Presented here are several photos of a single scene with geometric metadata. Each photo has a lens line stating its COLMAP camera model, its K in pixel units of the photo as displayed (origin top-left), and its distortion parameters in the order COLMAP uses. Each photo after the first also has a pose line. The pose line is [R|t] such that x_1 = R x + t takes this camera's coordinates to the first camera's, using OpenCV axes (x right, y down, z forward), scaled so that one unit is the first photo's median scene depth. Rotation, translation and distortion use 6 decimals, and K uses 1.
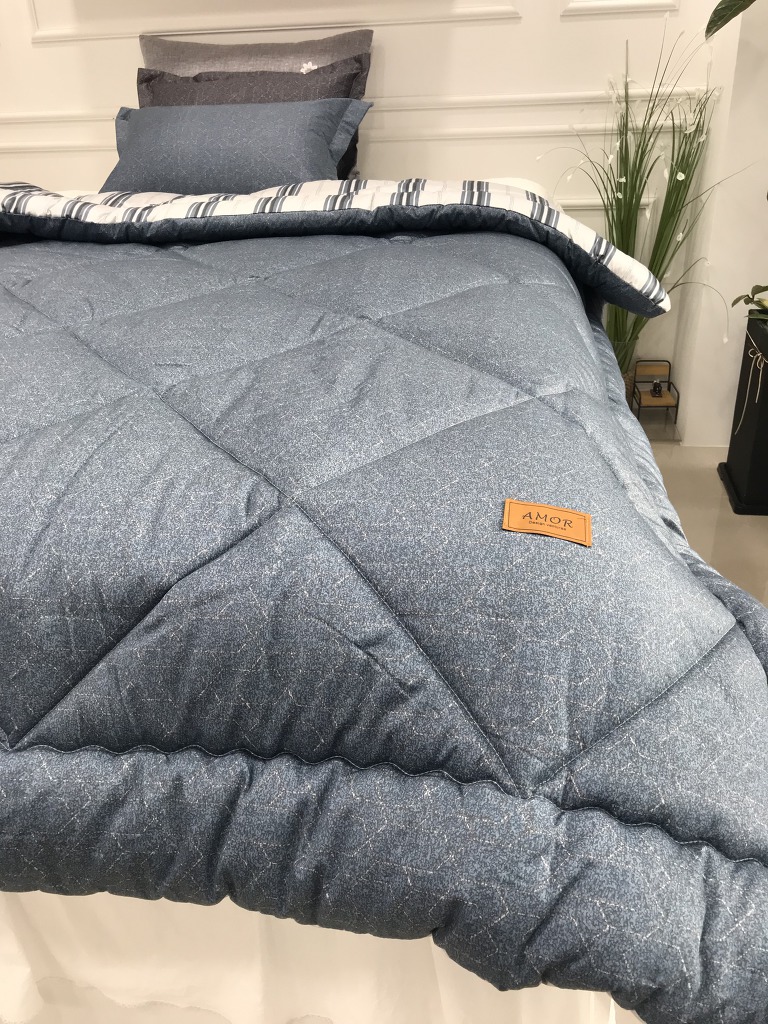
lens RADIAL K [[852.0, 0, 382.5], [0, 852.0, 497.1], [0, 0, 1]] dist [-0.000956, 0.005786]
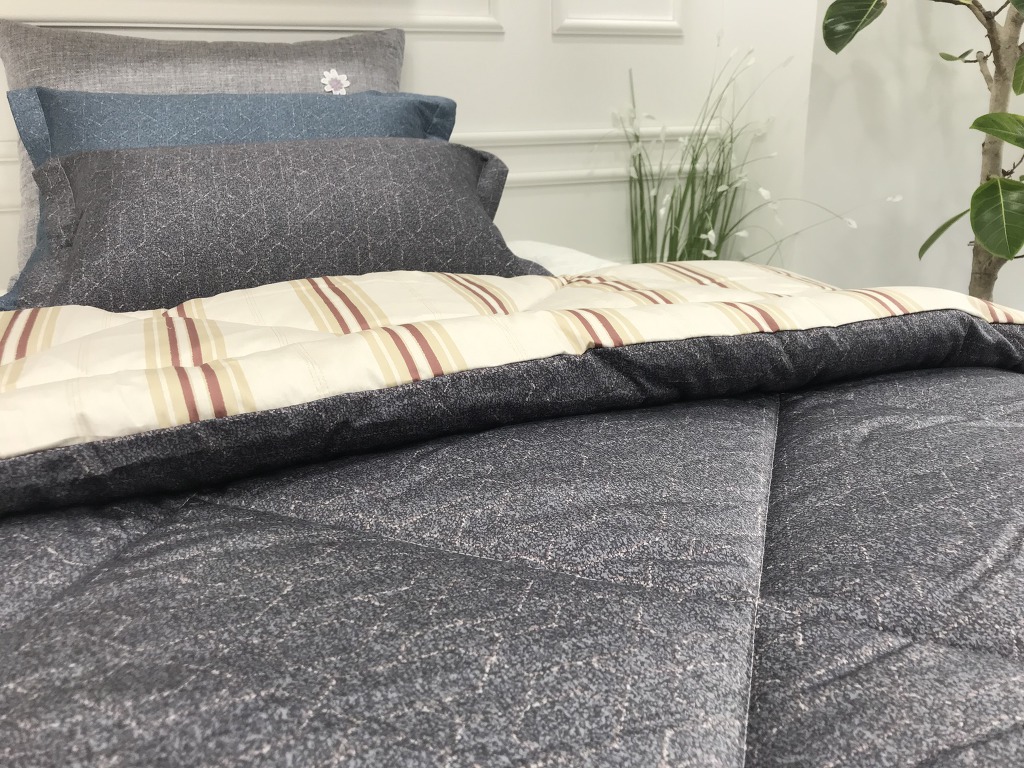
lens RADIAL K [[852.0, 0, 511.0], [0, 852.0, 380.6], [0, 0, 1]] dist [-0.000956, 0.005786]
pose [[0.876502, -0.120243, 0.466140, -0.209112], [0.206993, 0.968357, -0.139424, -0.172018], [-0.434625, 0.218693, 0.873656, 0.426275]]
